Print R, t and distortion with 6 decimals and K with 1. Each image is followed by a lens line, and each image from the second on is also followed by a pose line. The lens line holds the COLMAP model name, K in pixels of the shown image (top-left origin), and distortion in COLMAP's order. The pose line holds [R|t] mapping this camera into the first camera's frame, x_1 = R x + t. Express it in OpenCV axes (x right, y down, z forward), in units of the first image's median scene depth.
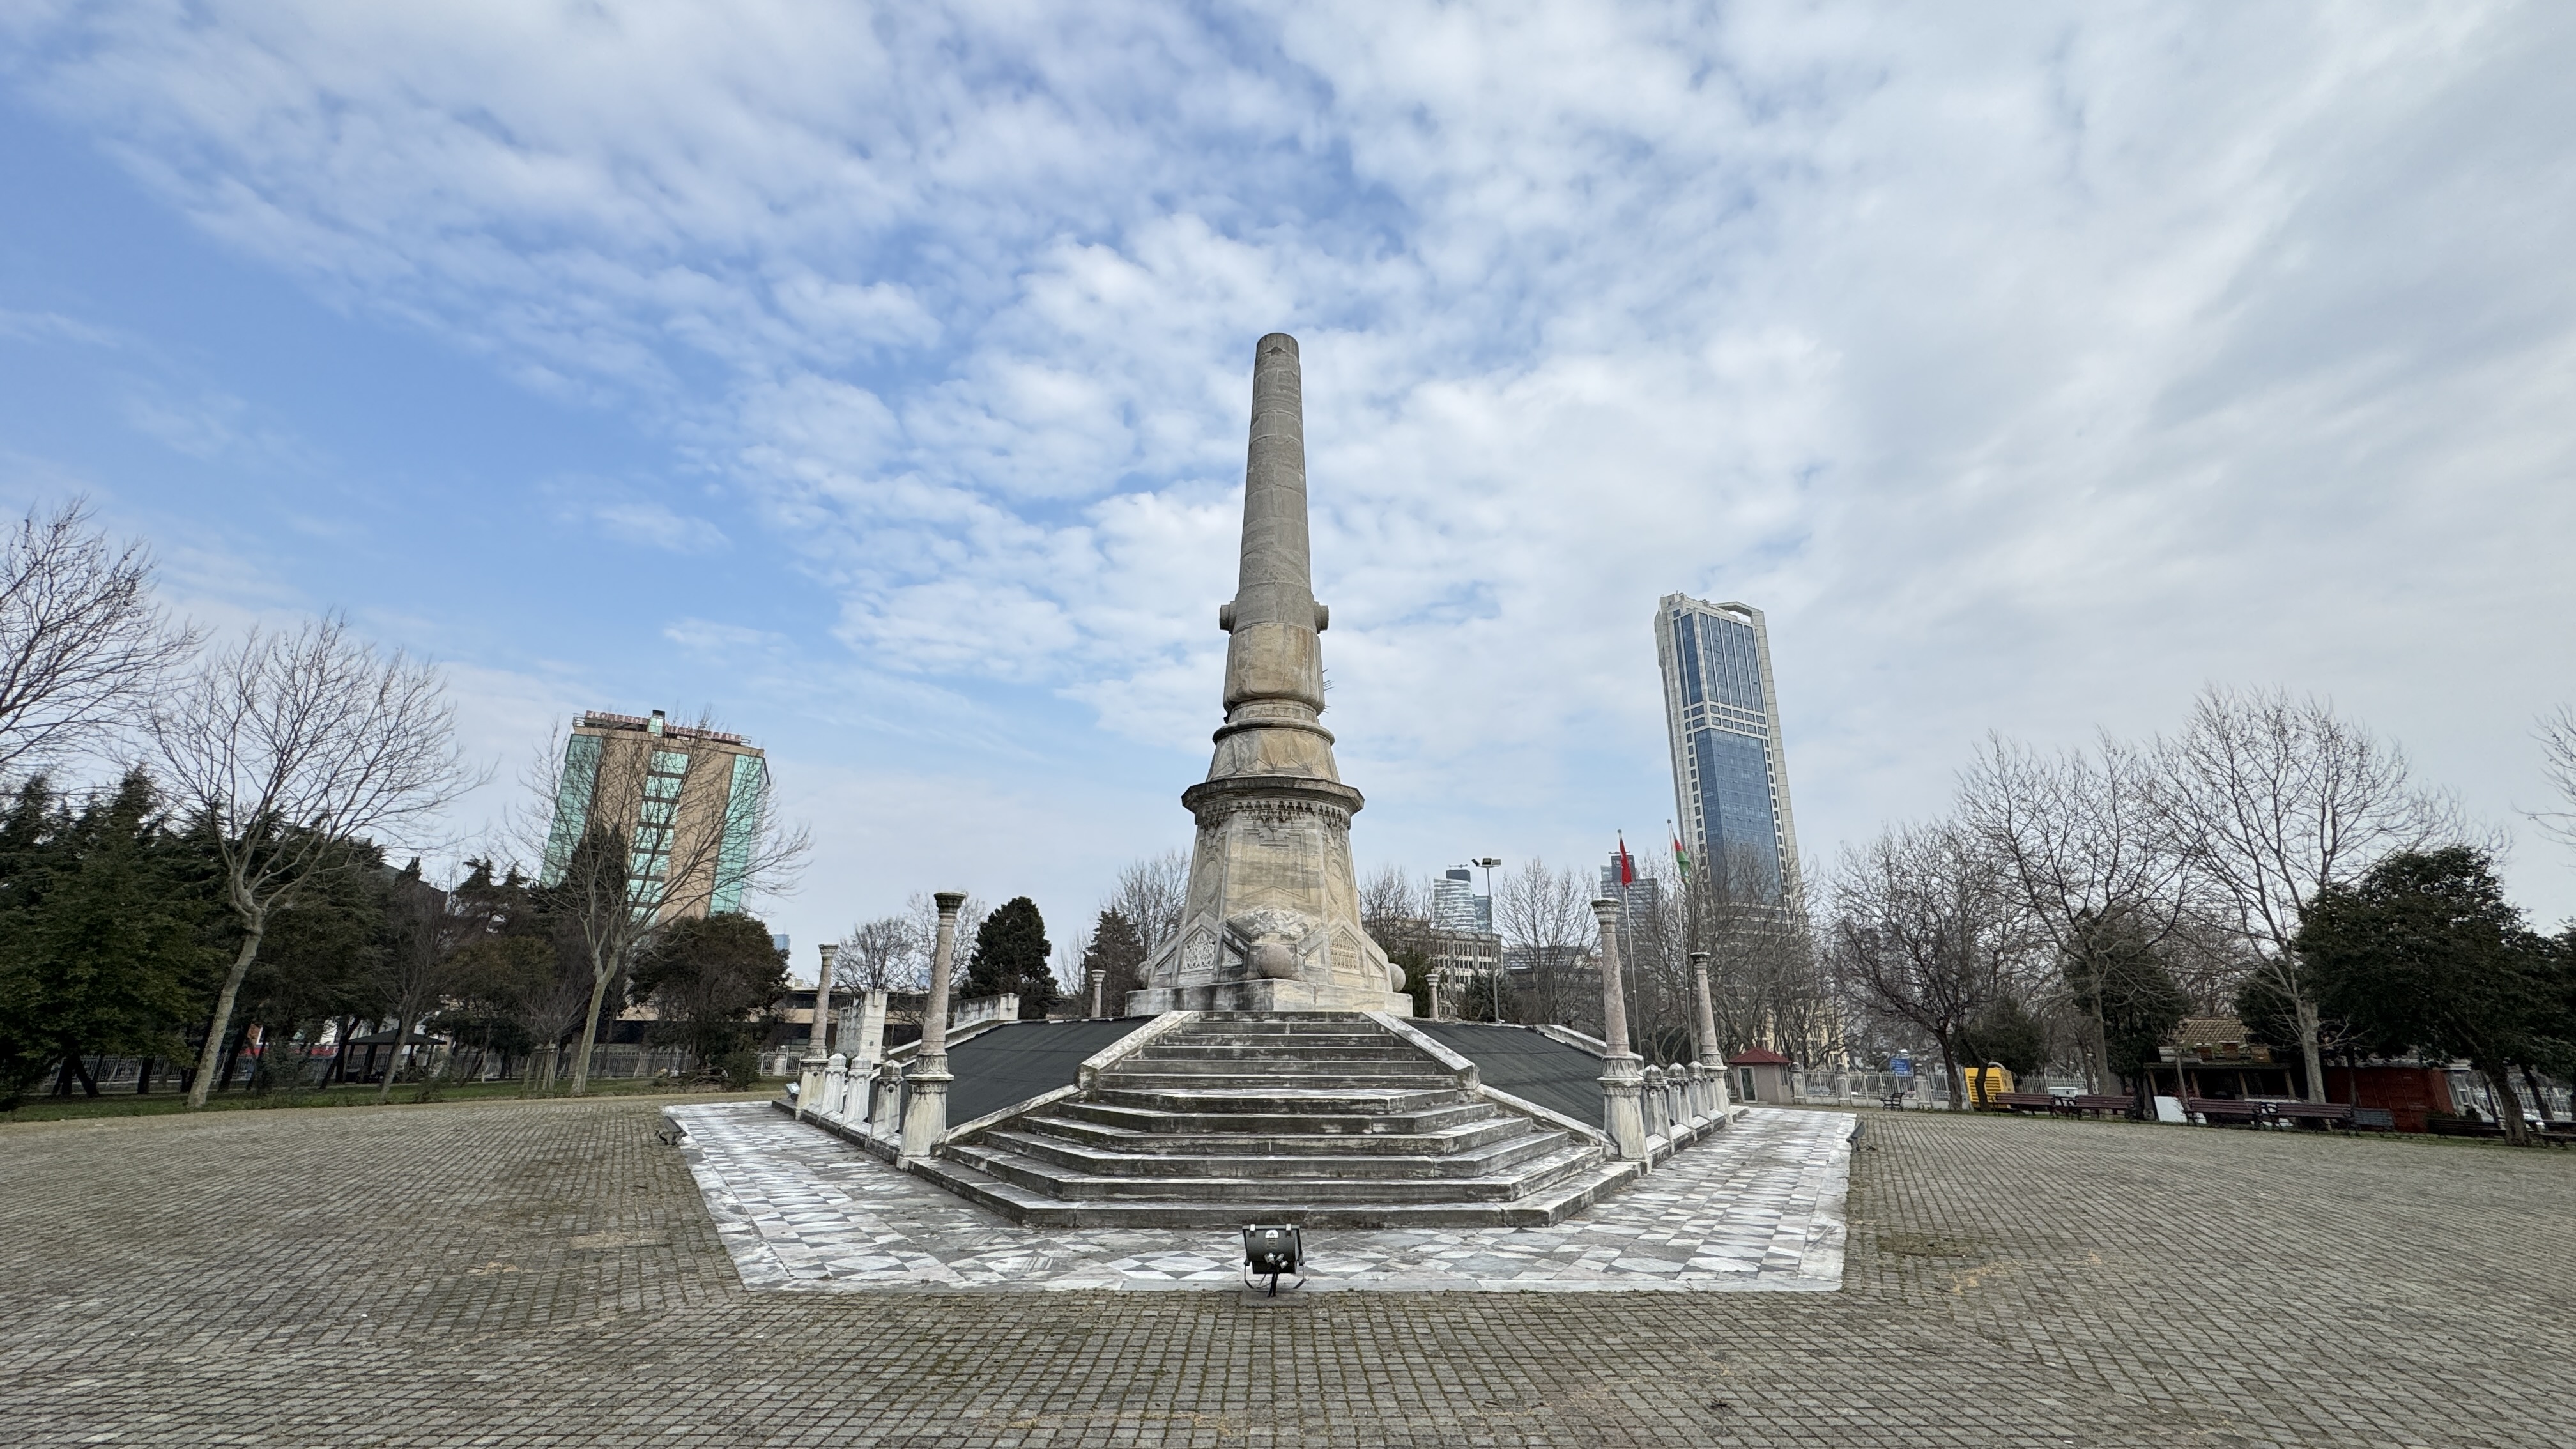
lens RADIAL K [[1008.9, 0, 1288.0], [0, 1008.9, 724.5], [0, 0, 1]] dist [-0.000314, -0.000009]
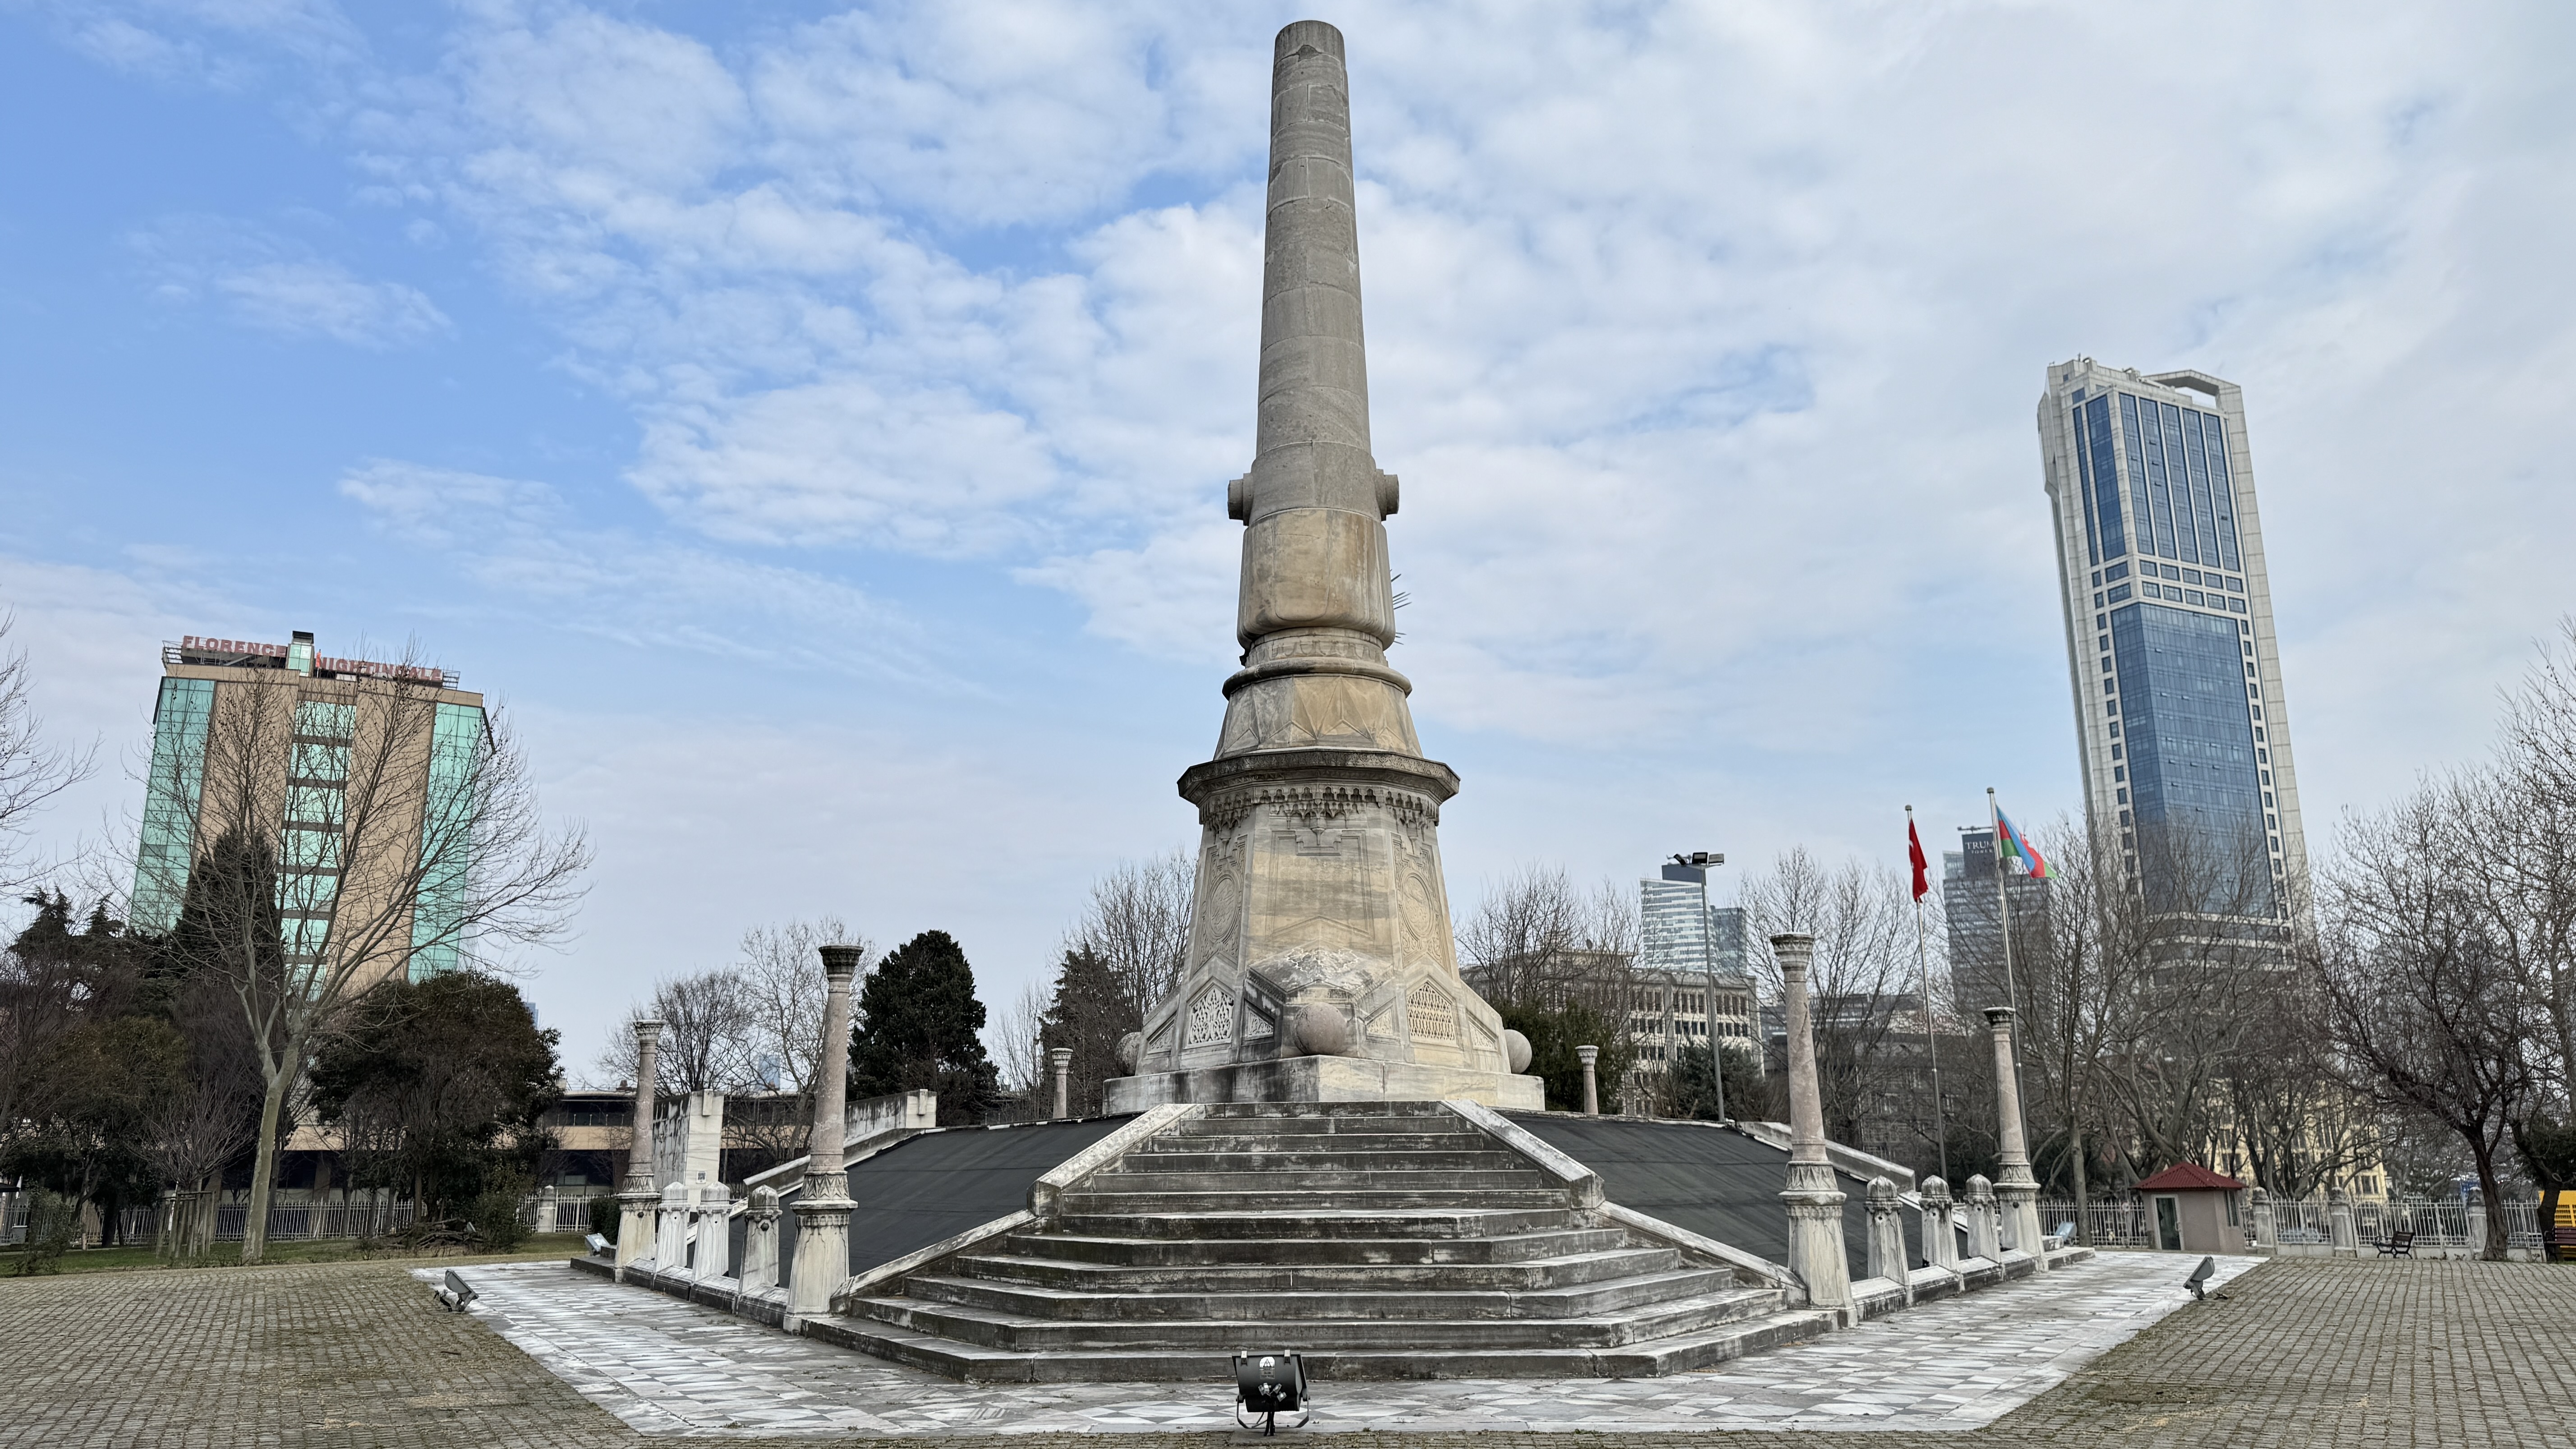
lens RADIAL K [[1742.2, 0, 1299.4], [0, 1742.2, 735.1], [0, 0, 1]] dist [0.161212, -0.249277]
pose [[0.998540, -0.026914, -0.046843, 0.029205], [0.029918, 0.997458, 0.064675, -0.031845], [0.044983, -0.065982, 0.996806, -0.130971]]
